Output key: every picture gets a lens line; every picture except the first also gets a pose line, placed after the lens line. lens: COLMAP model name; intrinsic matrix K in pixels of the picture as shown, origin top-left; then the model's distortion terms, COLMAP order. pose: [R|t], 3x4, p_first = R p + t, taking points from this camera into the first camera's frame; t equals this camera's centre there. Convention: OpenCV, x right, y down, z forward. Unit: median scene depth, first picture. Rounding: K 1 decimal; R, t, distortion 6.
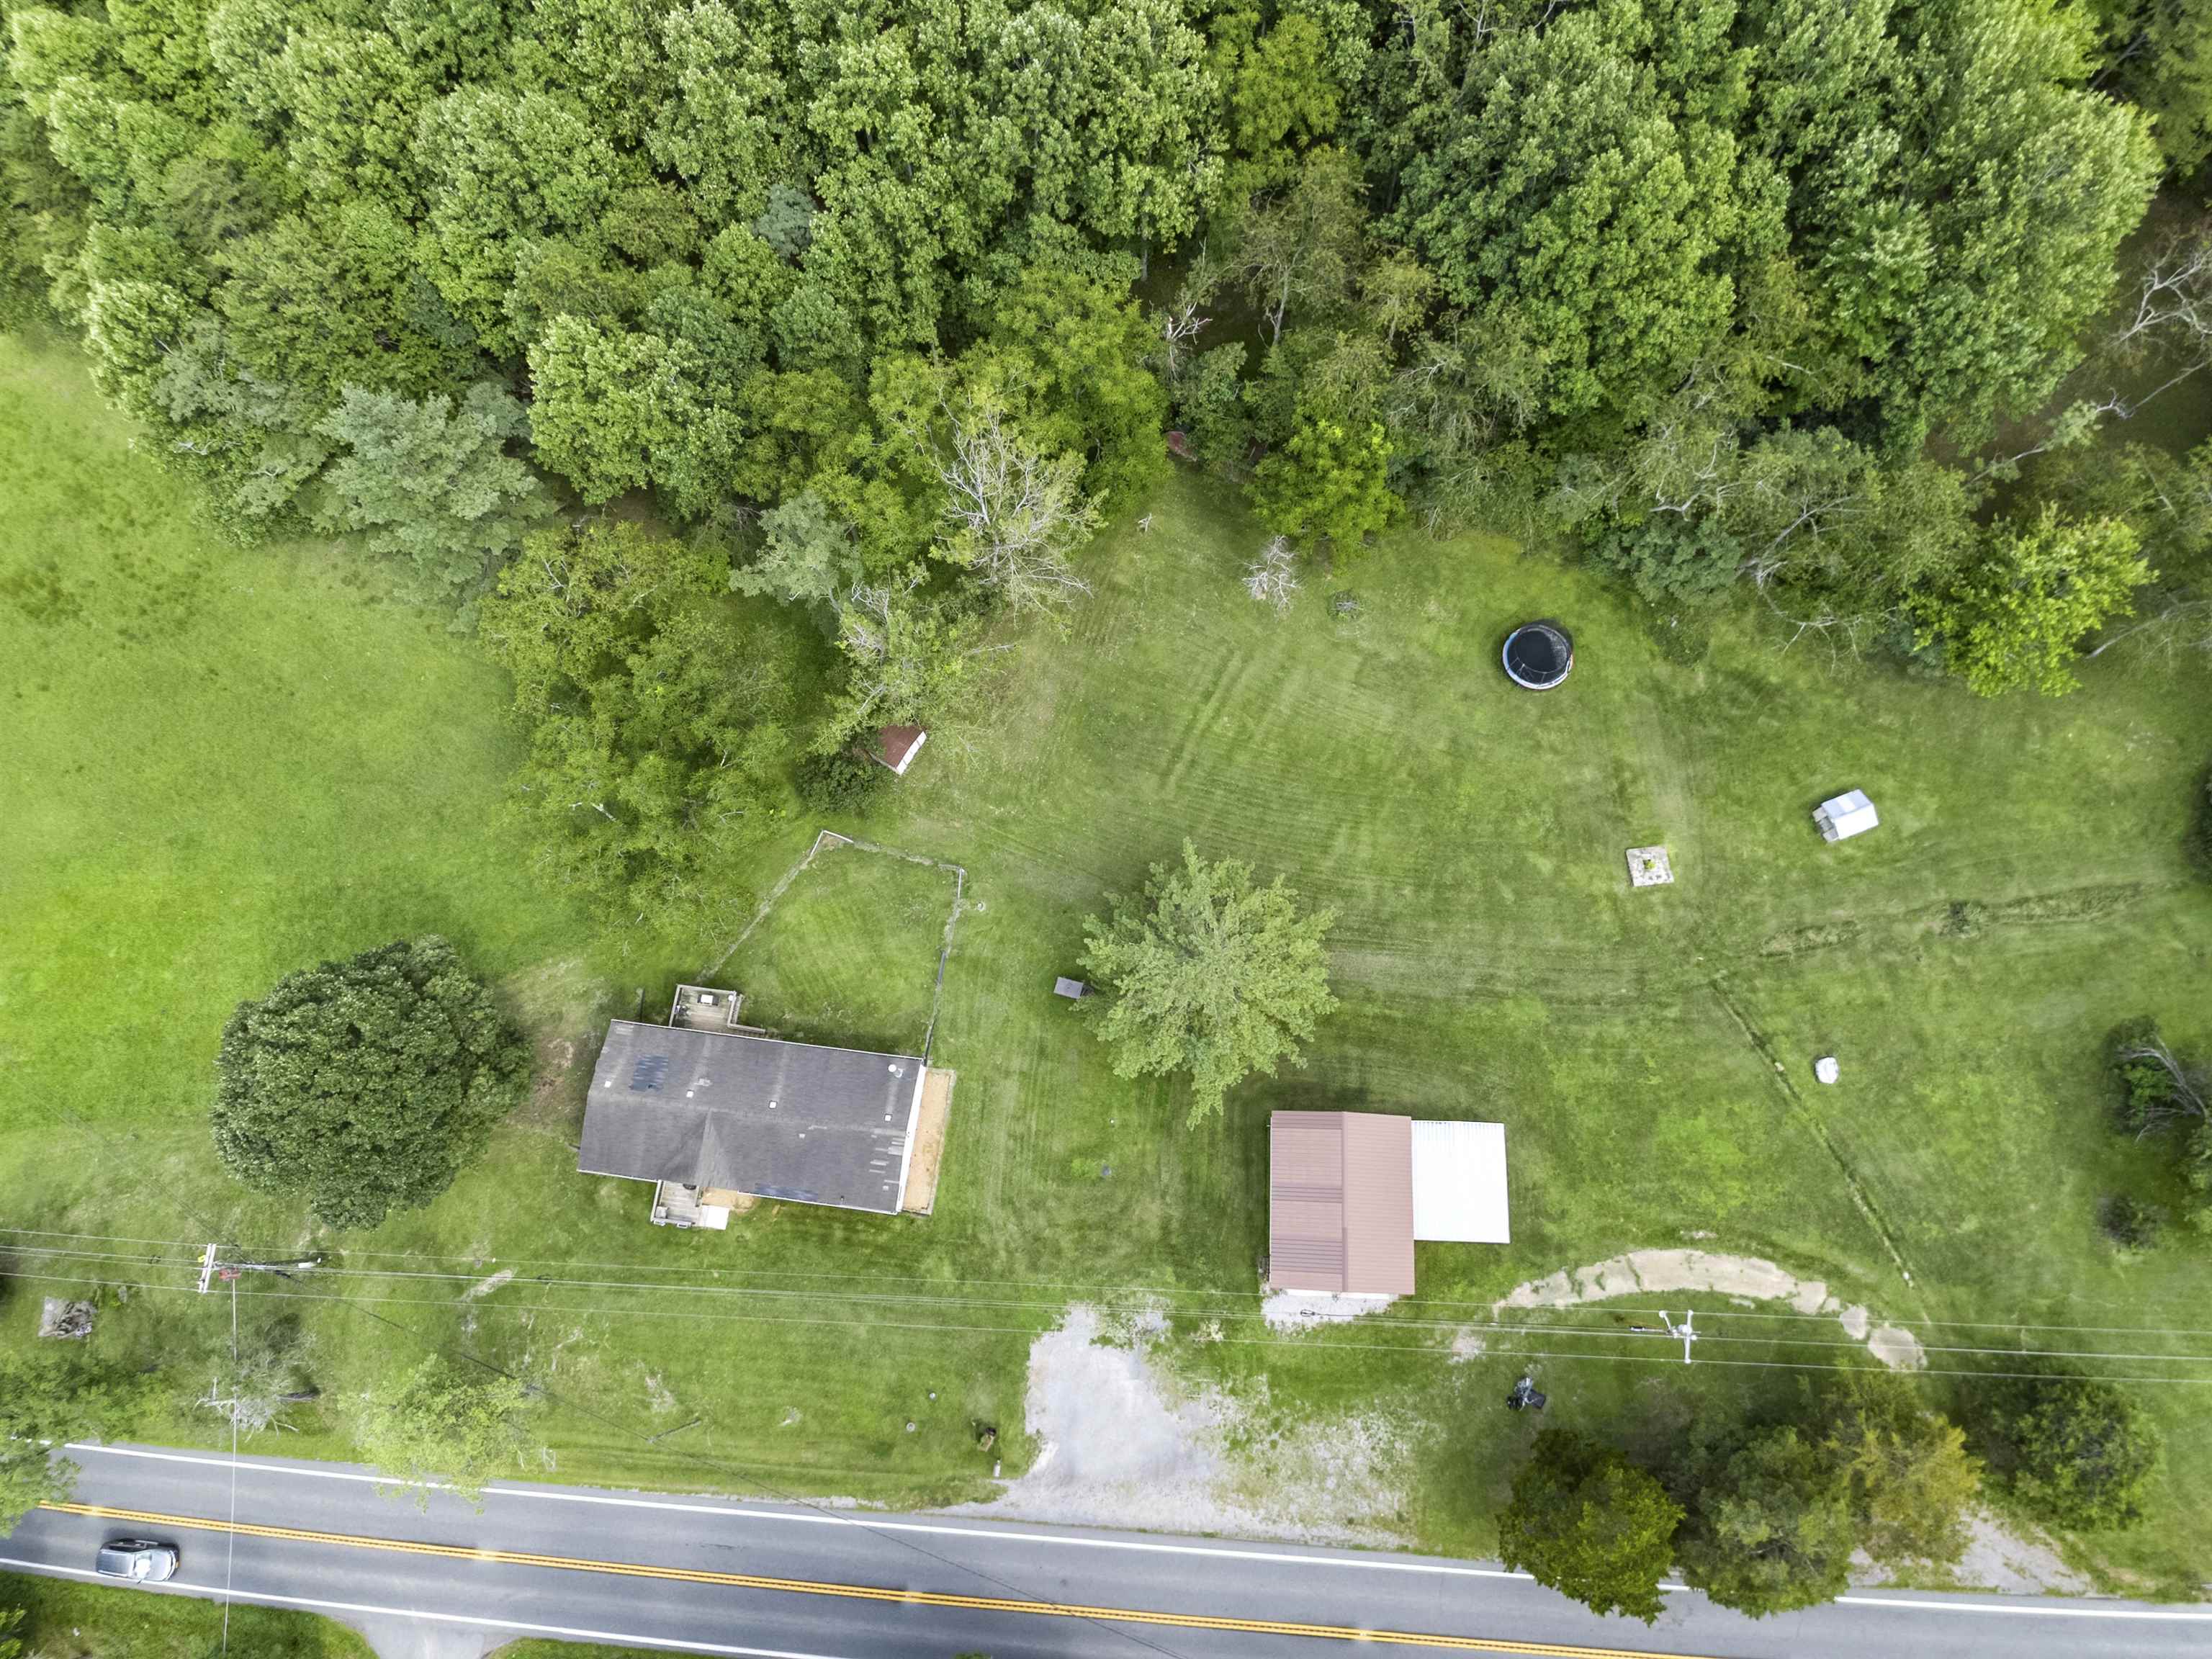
lens RADIAL K [[1358.4, 0, 1106.0], [0, 1358.4, 829.5], [0, 0, 1]] dist [-0.003879, -0.014673]
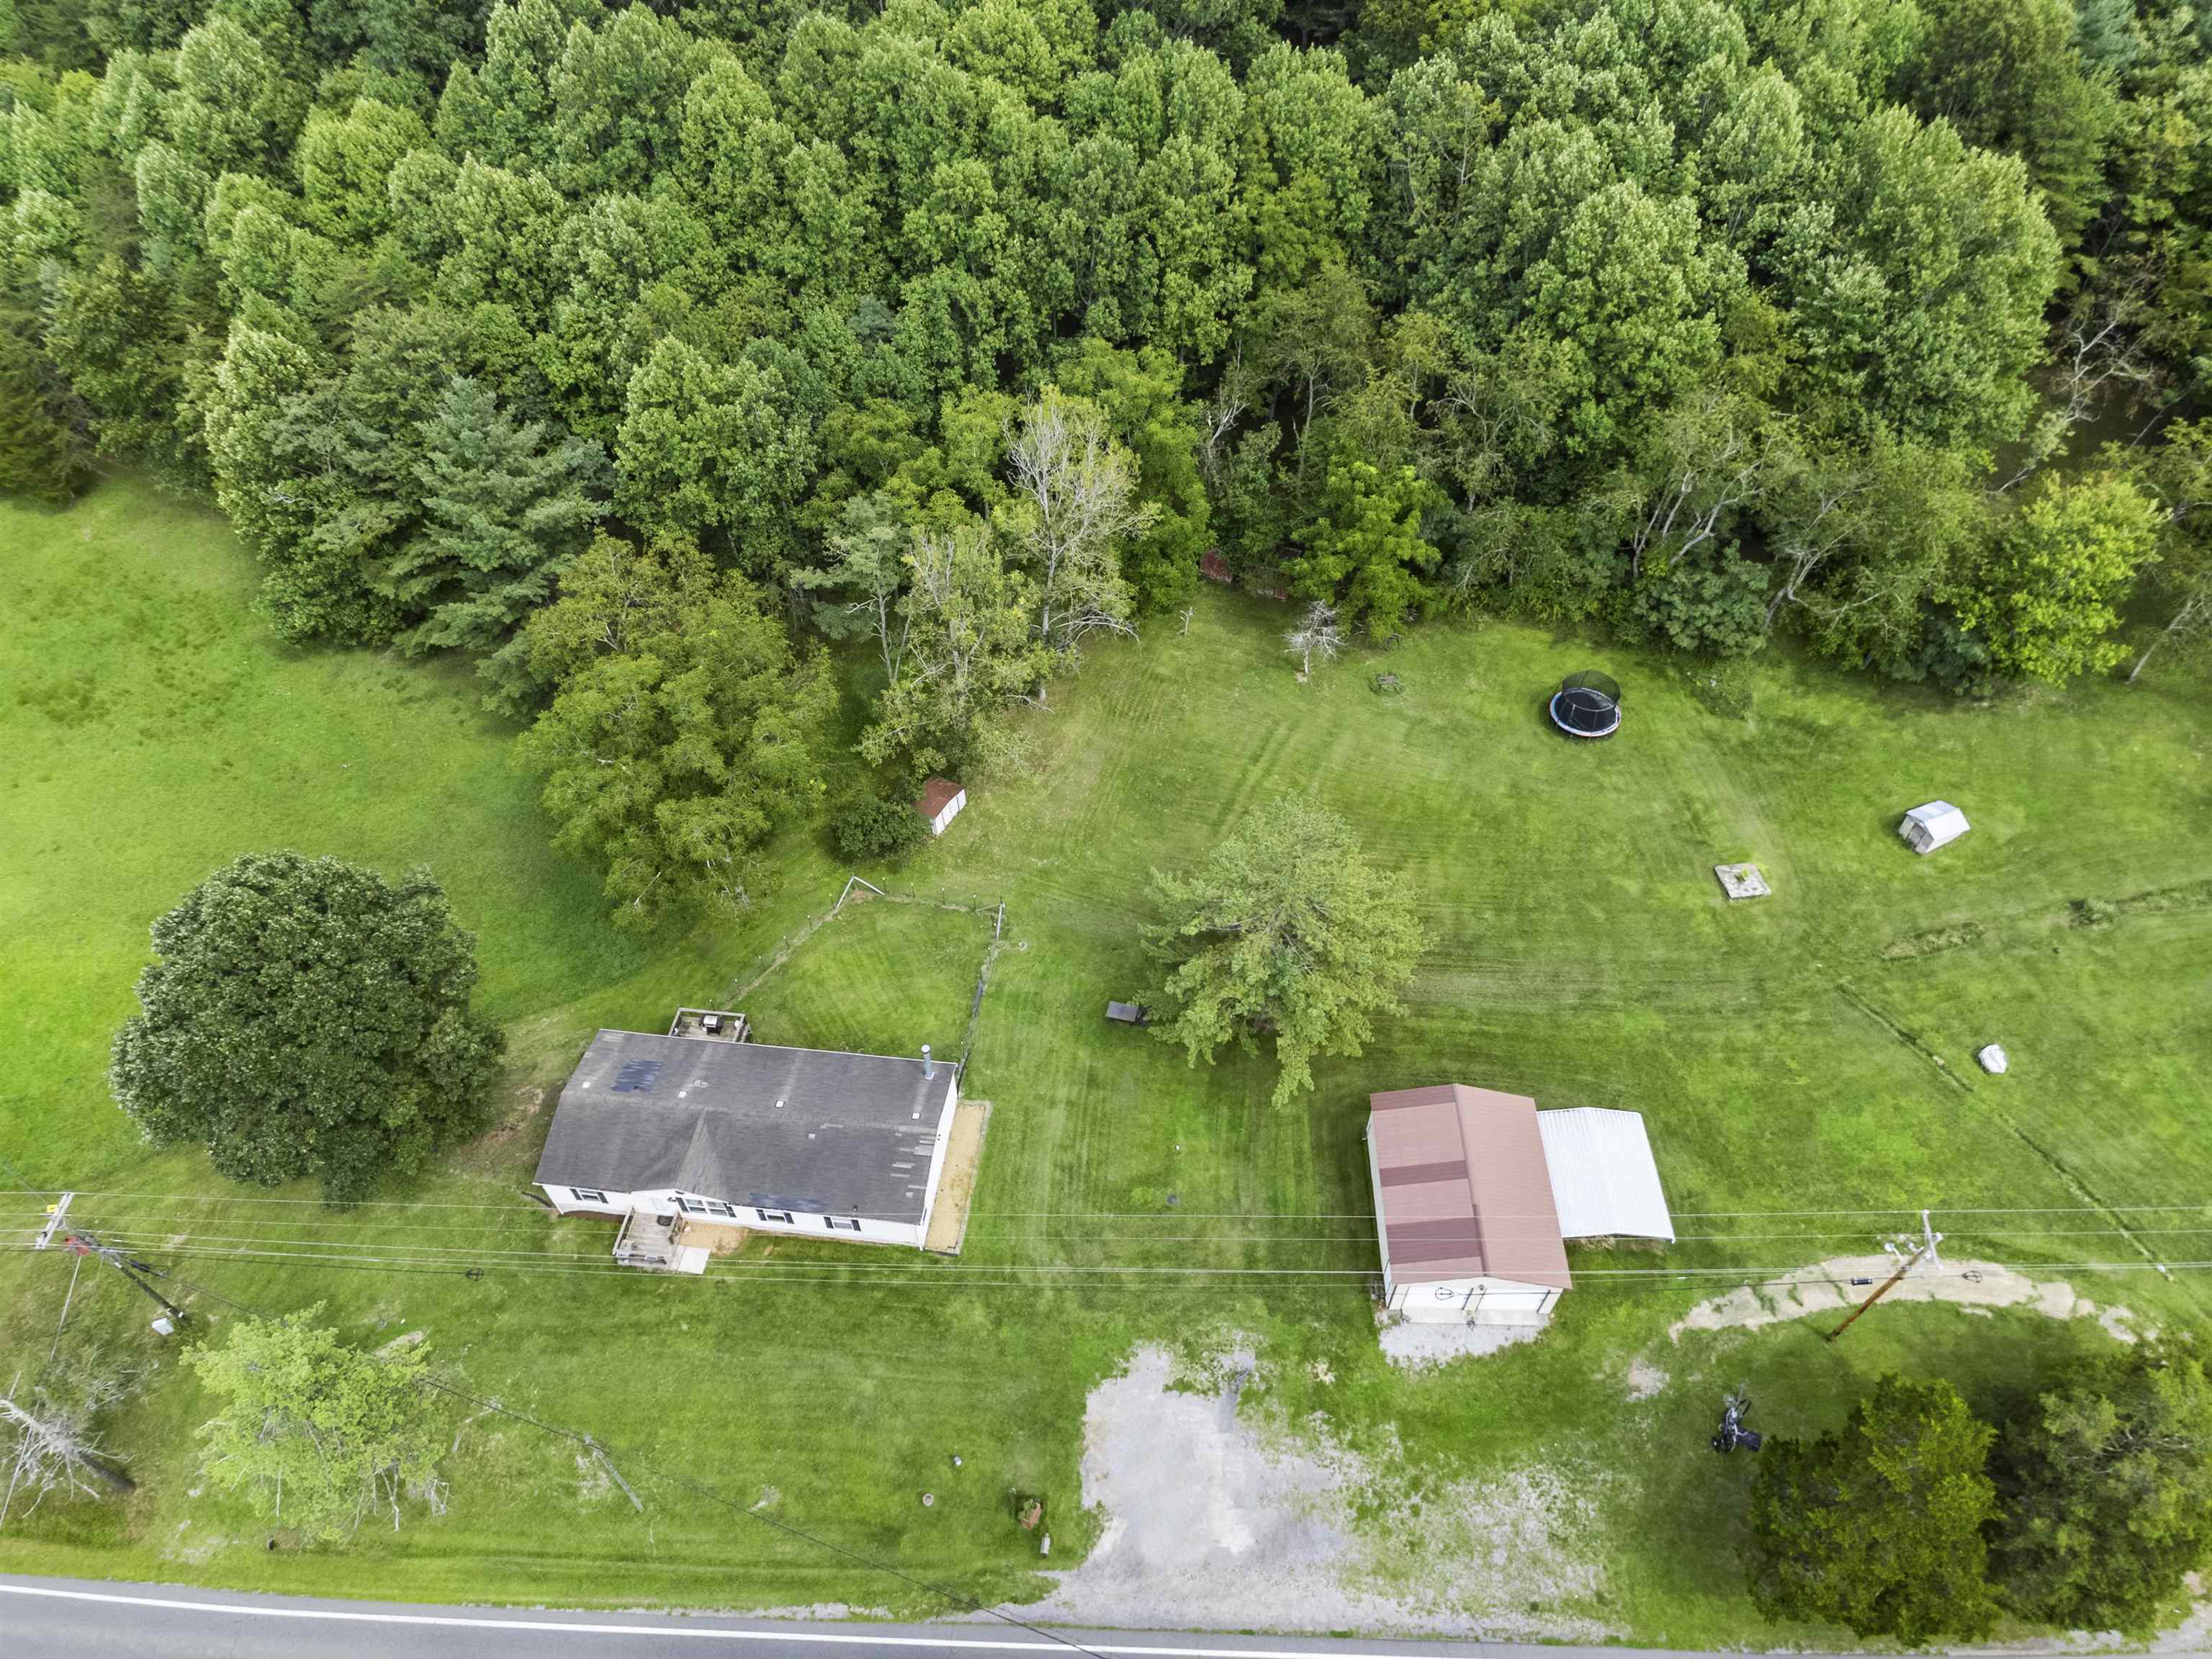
lens RADIAL K [[1356.5, 0, 1106.0], [0, 1356.5, 829.5], [0, 0, 1]] dist [-0.015306, -0.002866]
pose [[0.999738, 0.004232, 0.022496, -0.062920], [0.005957, 0.900804, -0.434186, 0.421937], [-0.022102, 0.434206, 0.900542, 0.164525]]
